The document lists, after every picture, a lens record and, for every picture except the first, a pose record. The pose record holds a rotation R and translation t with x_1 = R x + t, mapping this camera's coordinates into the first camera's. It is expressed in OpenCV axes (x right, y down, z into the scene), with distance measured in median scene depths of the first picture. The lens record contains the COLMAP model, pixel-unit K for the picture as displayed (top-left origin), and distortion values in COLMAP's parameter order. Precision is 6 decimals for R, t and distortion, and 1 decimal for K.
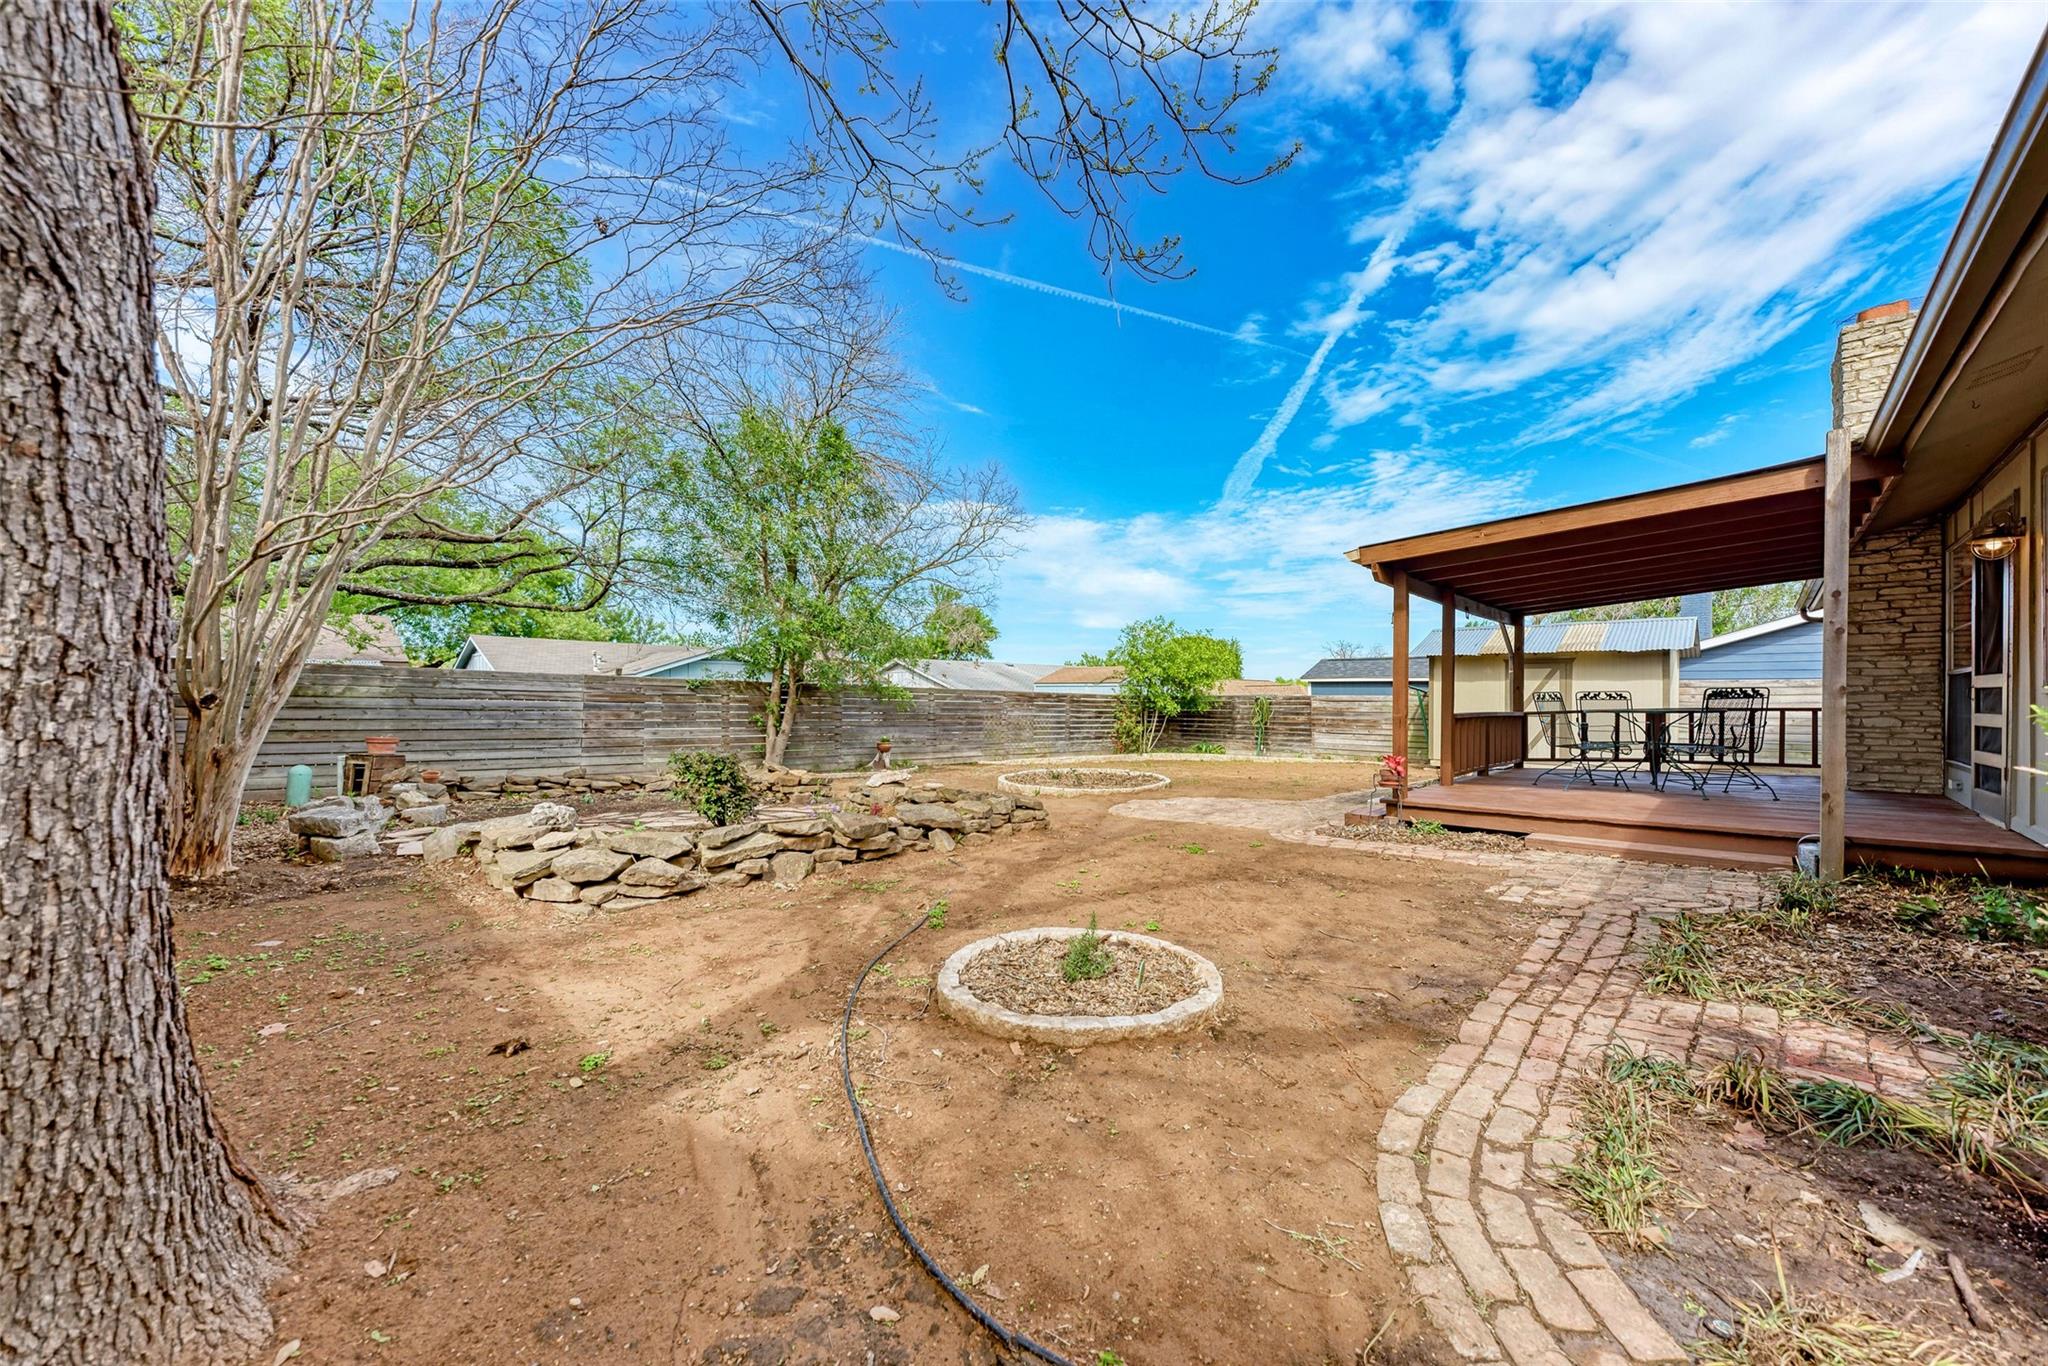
lens RADIAL K [[746.7, 0, 1024.8], [0, 746.7, 691.2], [0, 0, 1]] dist [-0.000577, -0.000705]
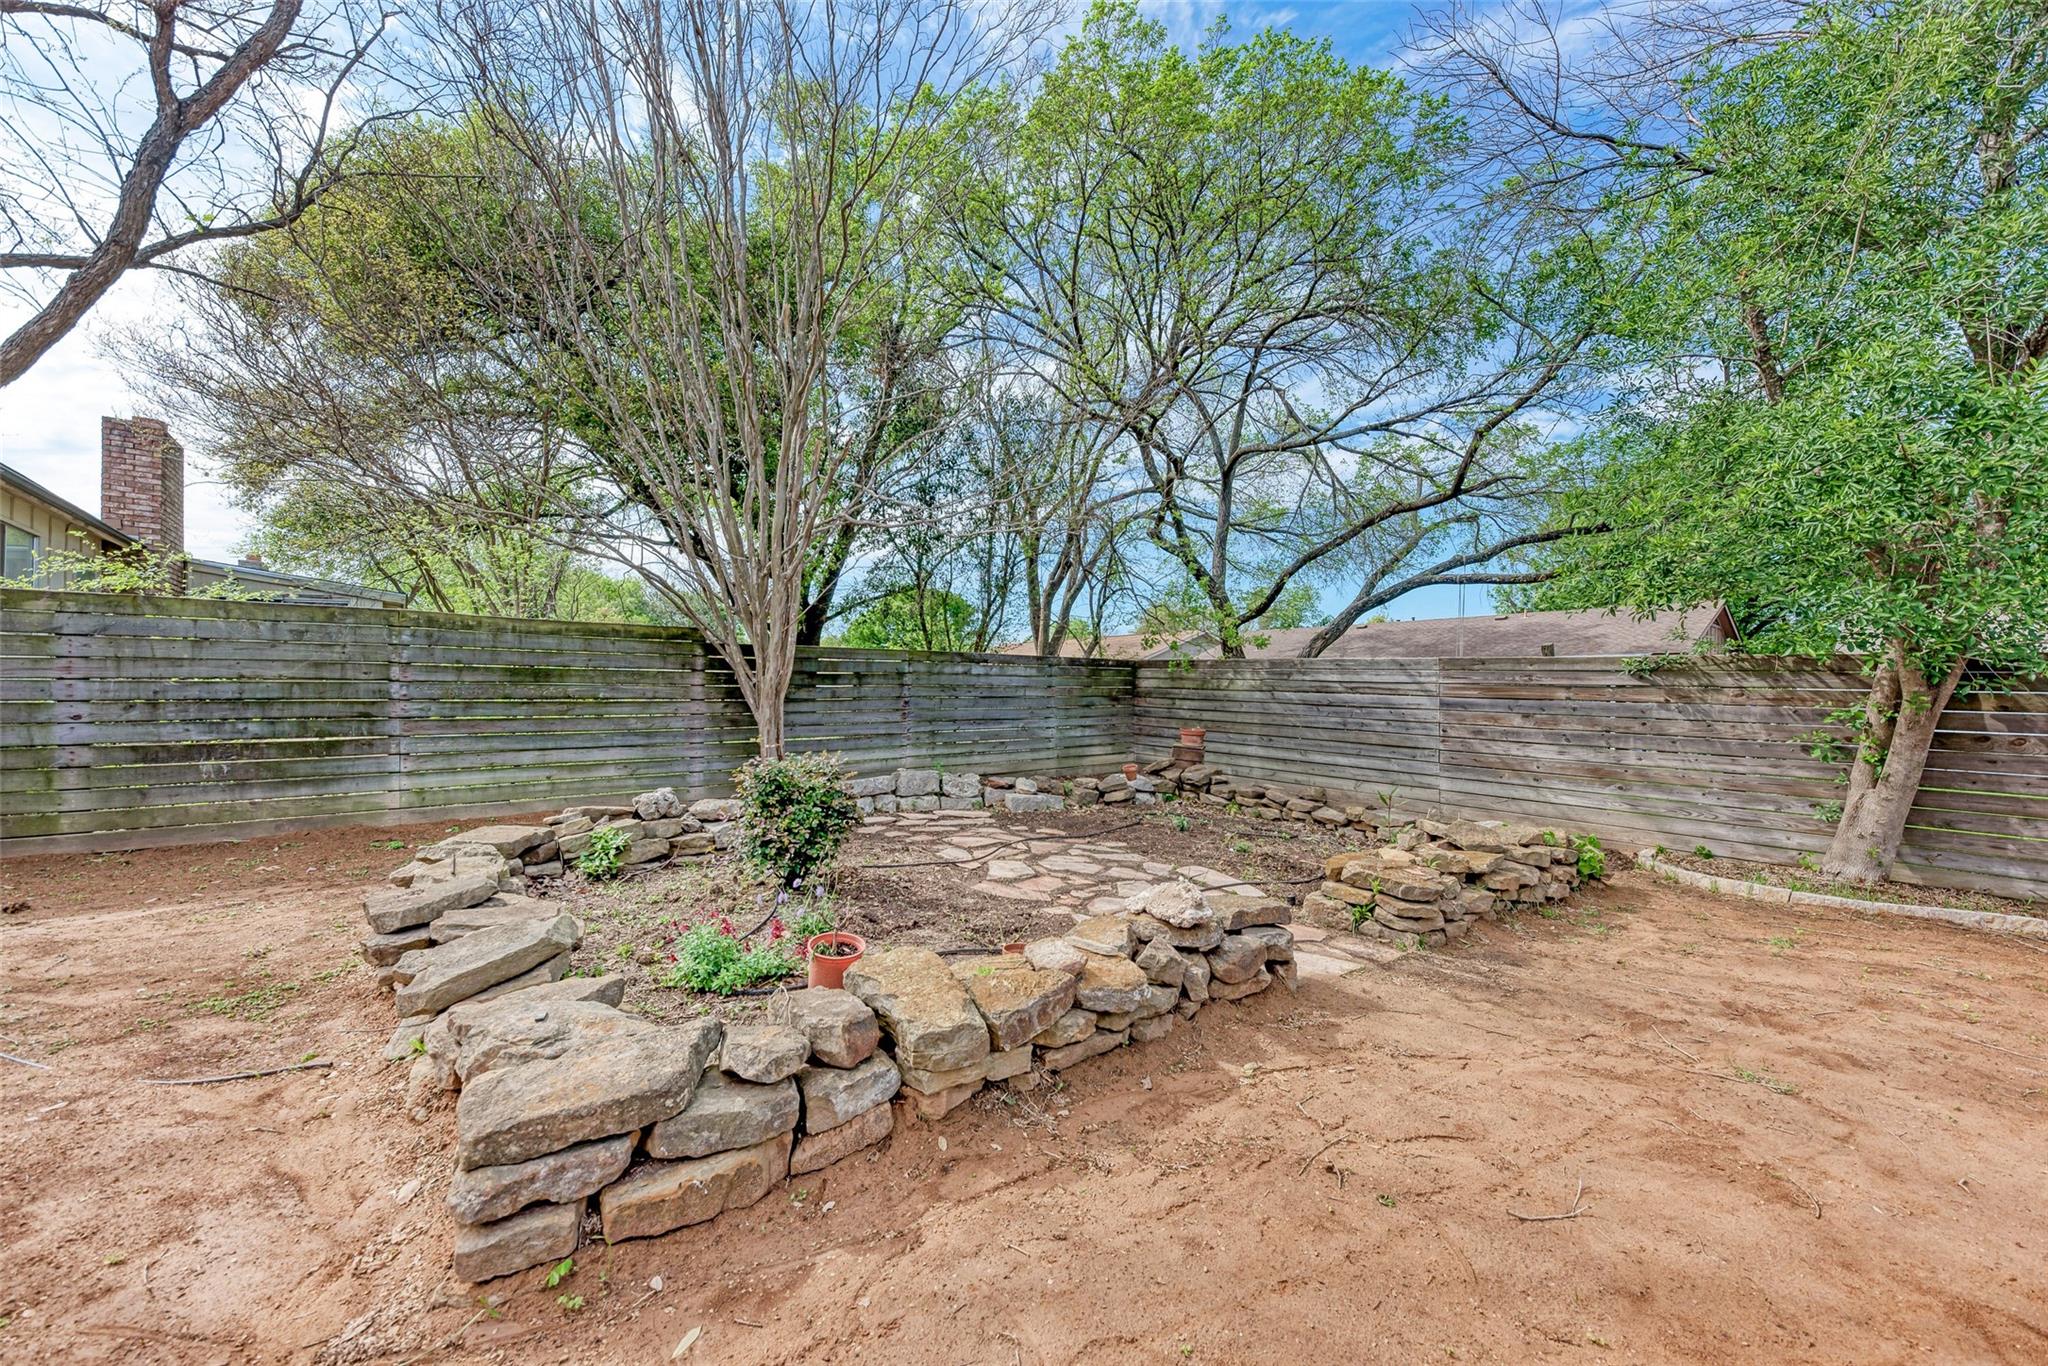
lens RADIAL K [[746.7, 0, 1026.8], [0, 746.7, 683.7], [0, 0, 1]] dist [-0.000577, -0.000705]
pose [[-0.111389, -0.012272, -0.993701, 0.104893], [0.000965, 0.999922, -0.012457, 0.007760], [0.993776, -0.002347, -0.111369, 0.540808]]
